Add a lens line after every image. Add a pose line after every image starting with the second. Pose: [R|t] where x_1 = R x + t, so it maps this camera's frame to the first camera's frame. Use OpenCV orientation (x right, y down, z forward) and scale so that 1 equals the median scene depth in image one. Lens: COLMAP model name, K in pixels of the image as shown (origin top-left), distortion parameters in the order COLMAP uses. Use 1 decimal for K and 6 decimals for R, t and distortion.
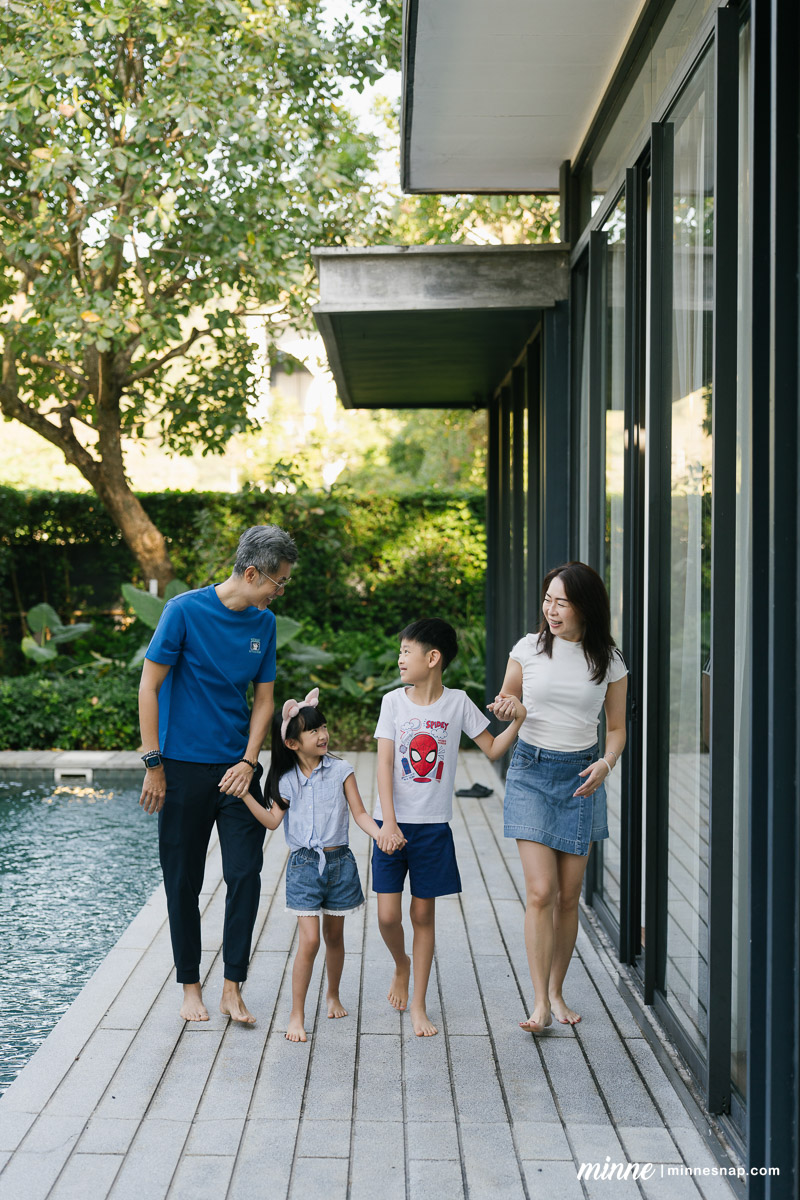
lens RADIAL K [[1683.5, 0, 405.3], [0, 1683.5, 605.9], [0, 0, 1]] dist [0.009540, 0.000000]
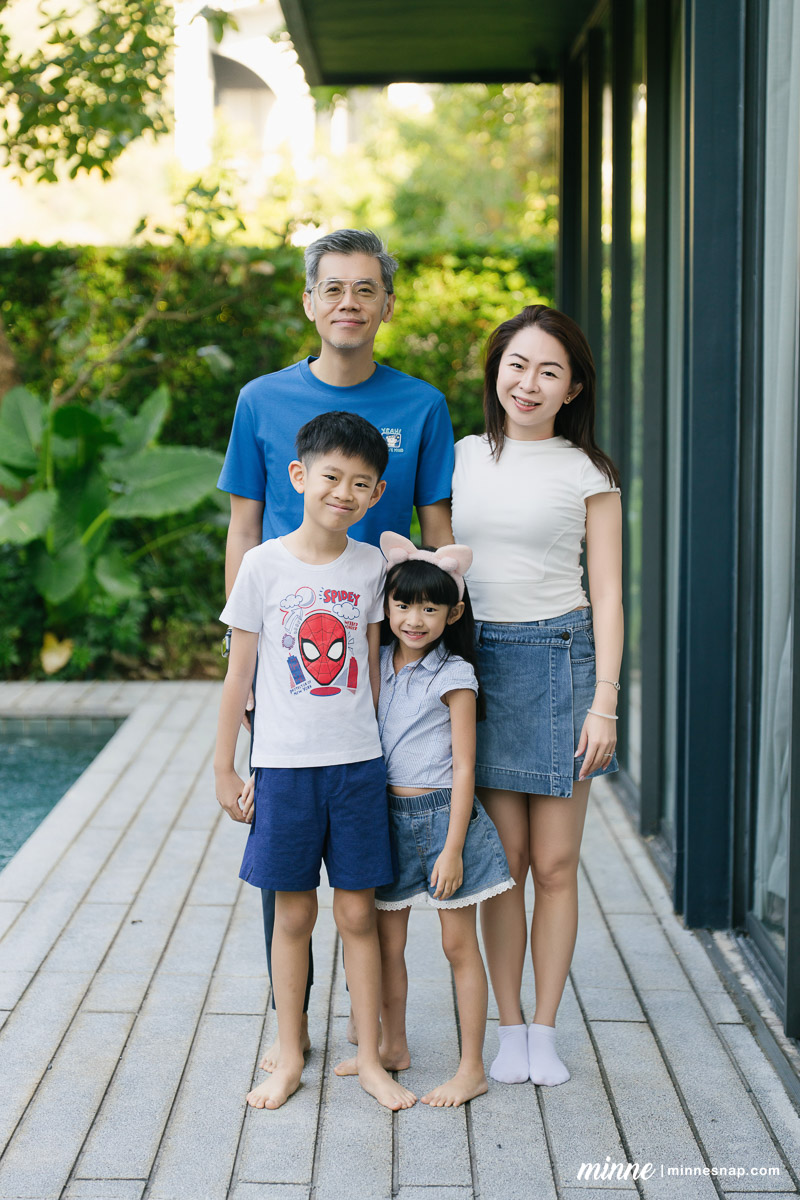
lens RADIAL K [[2238.8, 0, 401.0], [0, 2238.8, 593.9], [0, 0, 1]] dist [0.016041, 0.000000]
pose [[0.999968, -0.000341, -0.007965, 0.001691], [0.000842, 0.998015, 0.062970, 0.007124], [0.007928, -0.062975, 0.997984, 0.227109]]
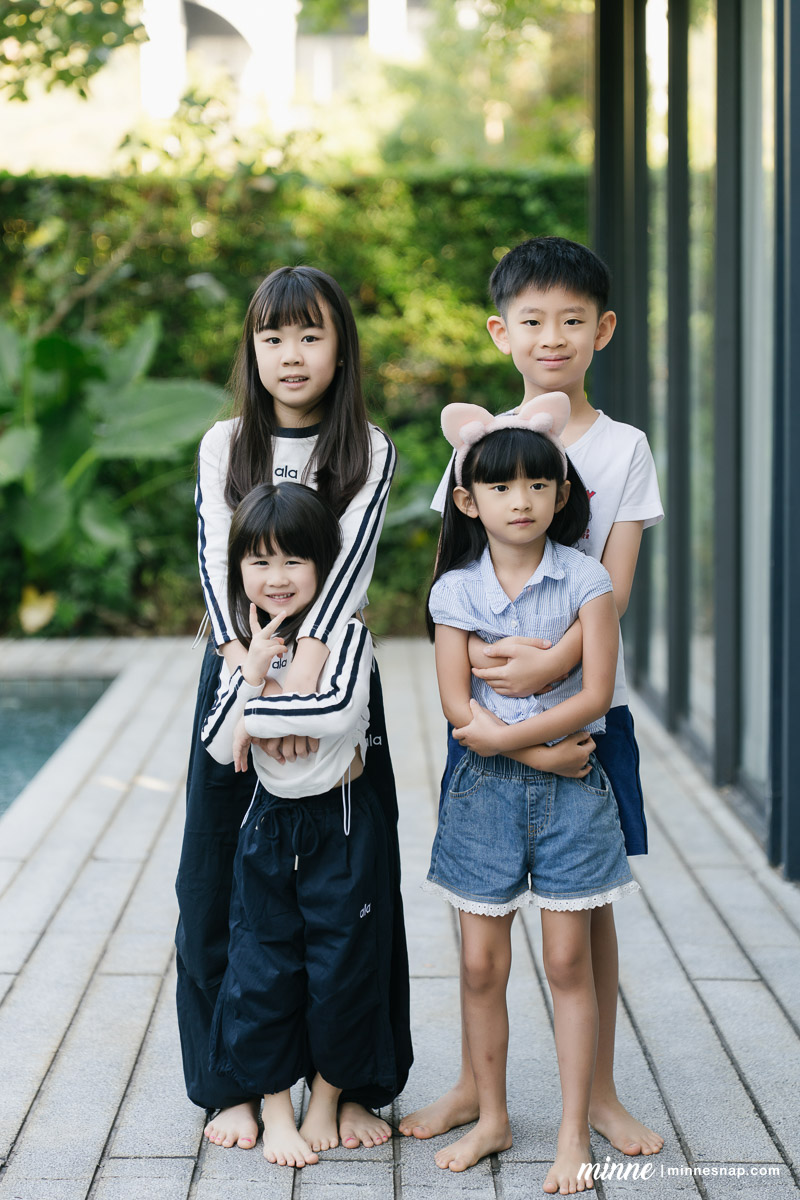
lens RADIAL K [[2348.5, 0, 386.1], [0, 2348.5, 571.4], [0, 0, 1]] dist [0.004092, 0.000000]
pose [[0.999966, -0.008214, -0.000219, -0.014265], [0.008215, 0.998684, 0.050621, 0.027662], [-0.000197, -0.050622, 0.998718, 0.266650]]
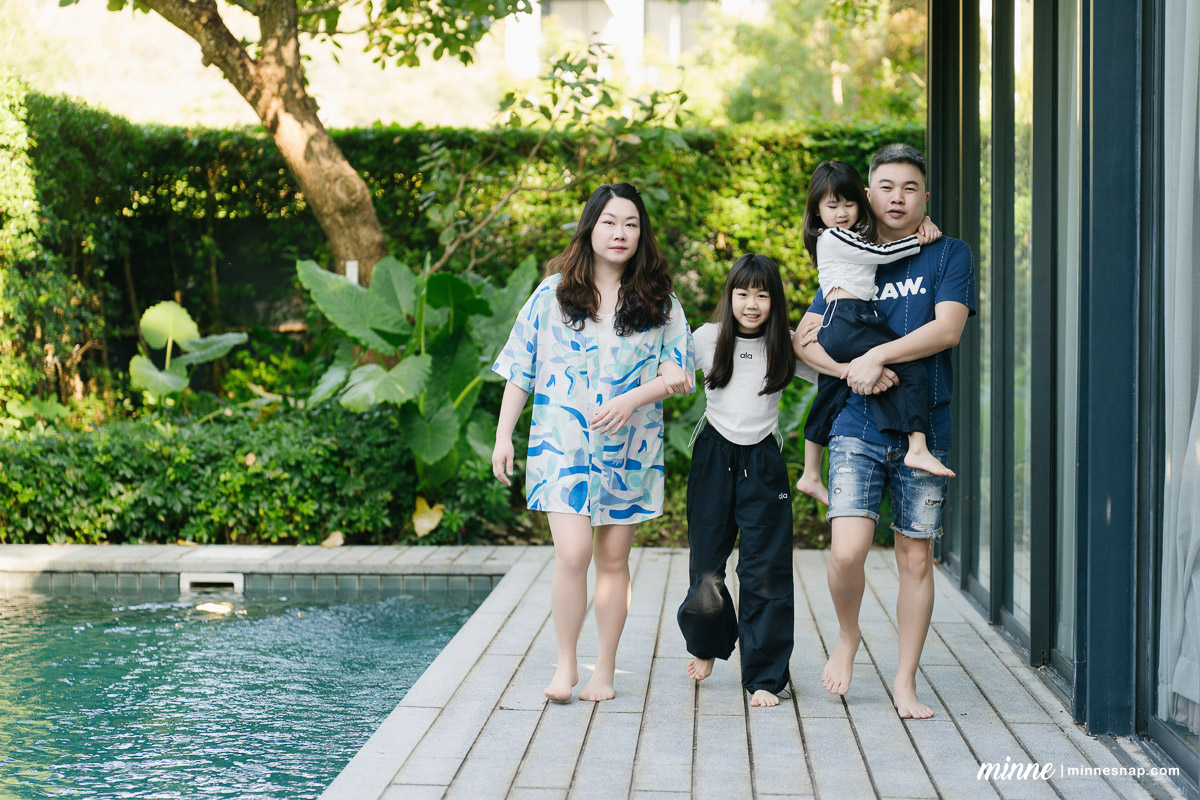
lens RADIAL K [[2348.5, 0, 593.8], [0, 2348.5, 431.7], [0, 0, 1]] dist [0.004092, 0.000000]
pose [[0.998510, 0.000804, -0.054560, -0.020292], [-0.000122, 0.999922, 0.012500, 0.035218], [0.054565, -0.012474, 0.998432, 0.186073]]
